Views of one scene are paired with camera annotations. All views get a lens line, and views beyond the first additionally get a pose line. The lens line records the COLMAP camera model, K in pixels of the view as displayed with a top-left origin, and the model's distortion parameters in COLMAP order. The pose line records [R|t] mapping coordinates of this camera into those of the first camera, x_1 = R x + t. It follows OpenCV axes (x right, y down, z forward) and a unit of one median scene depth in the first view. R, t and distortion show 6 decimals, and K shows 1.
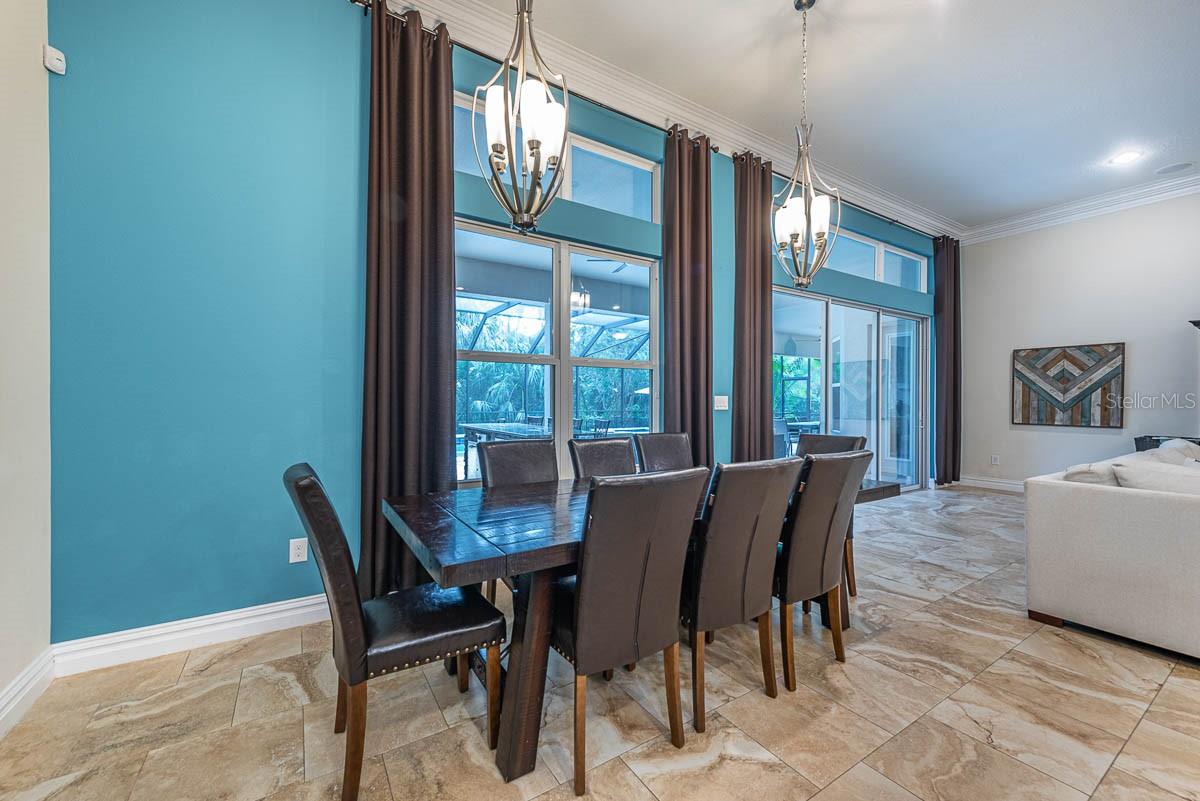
lens RADIAL K [[472.7, 0, 597.3], [0, 472.7, 402.9], [0, 0, 1]] dist [0.006889, -0.000691]
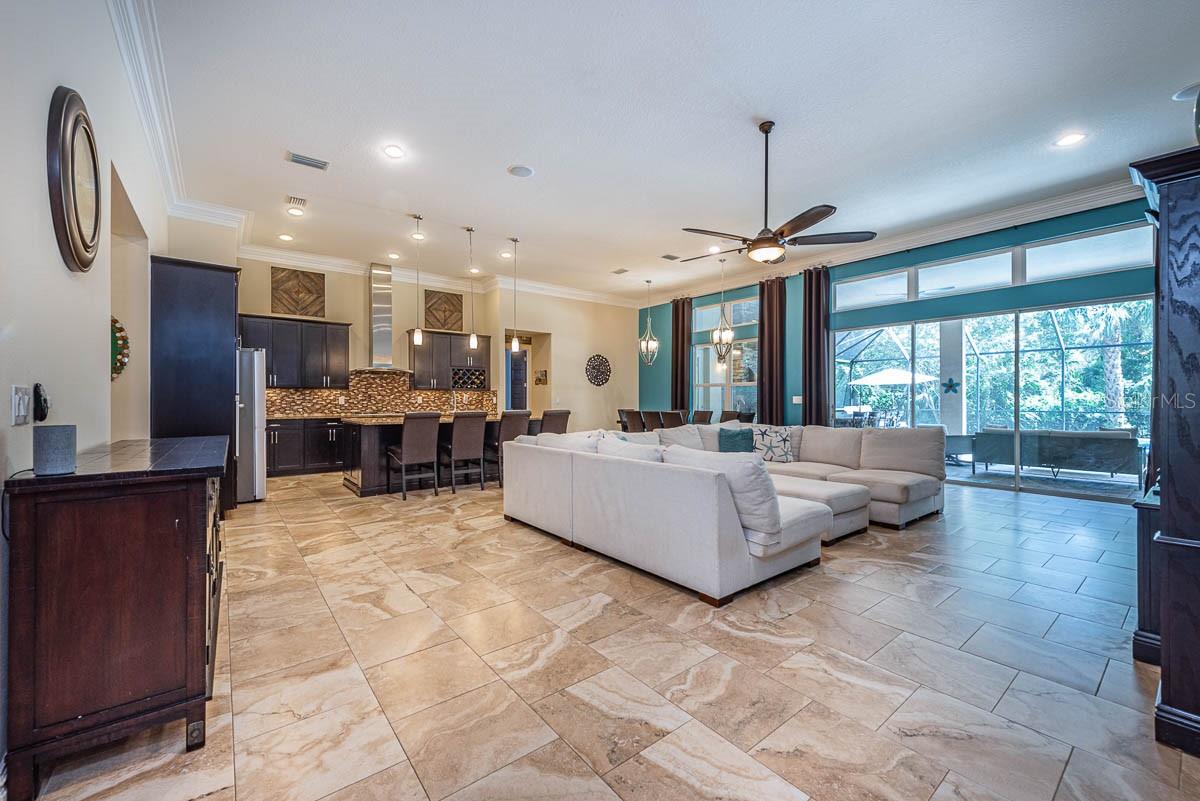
lens RADIAL K [[475.4, 0, 600.0], [0, 475.4, 400.5], [0, 0, 1]] dist [0.018378, -0.000159]
pose [[0.106055, -0.001226, -0.994360, 1.616686], [-0.002316, 0.999996, -0.001480, 0.004331], [0.994358, 0.002460, 0.106052, -0.020647]]
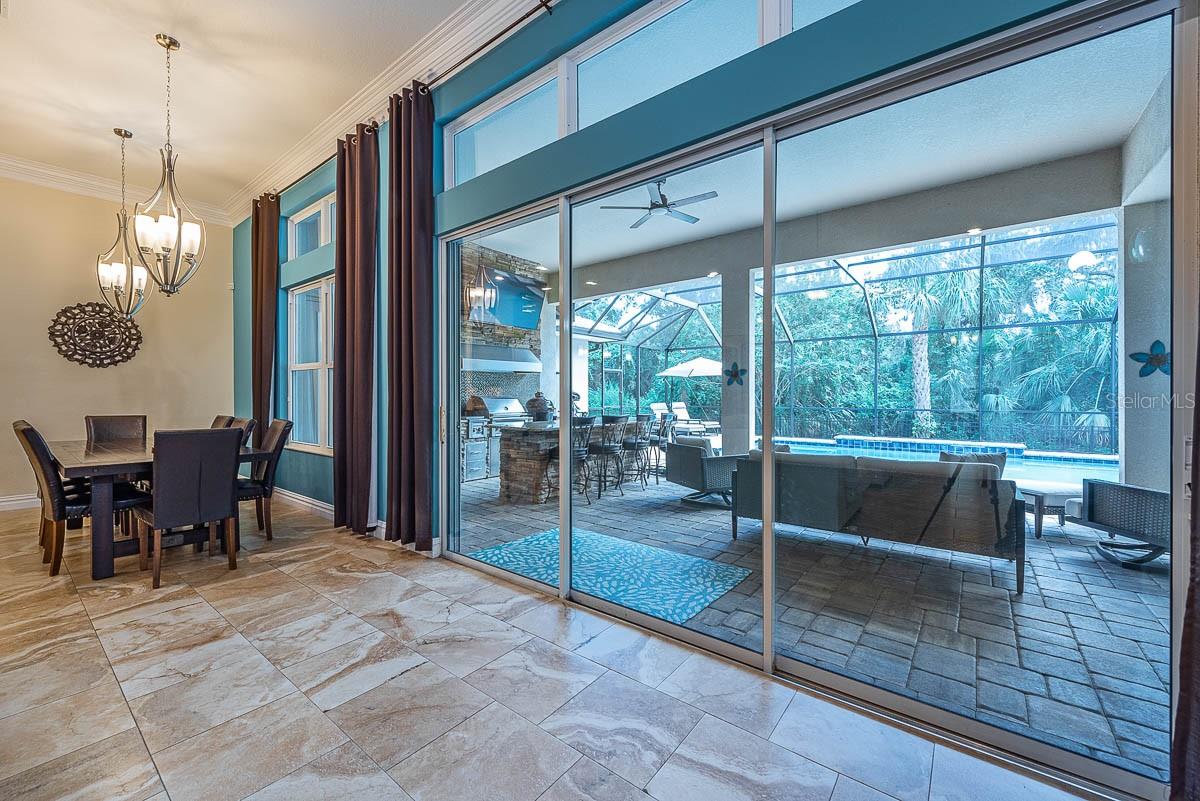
lens RADIAL K [[474.4, 0, 590.2], [0, 474.4, 397.9], [0, 0, 1]] dist [0.002891, -0.000102]
pose [[0.324482, 0.004299, -0.945882, 0.922009], [-0.002494, 0.999990, 0.003690, -0.001983], [0.945889, 0.001162, 0.324489, 0.793226]]
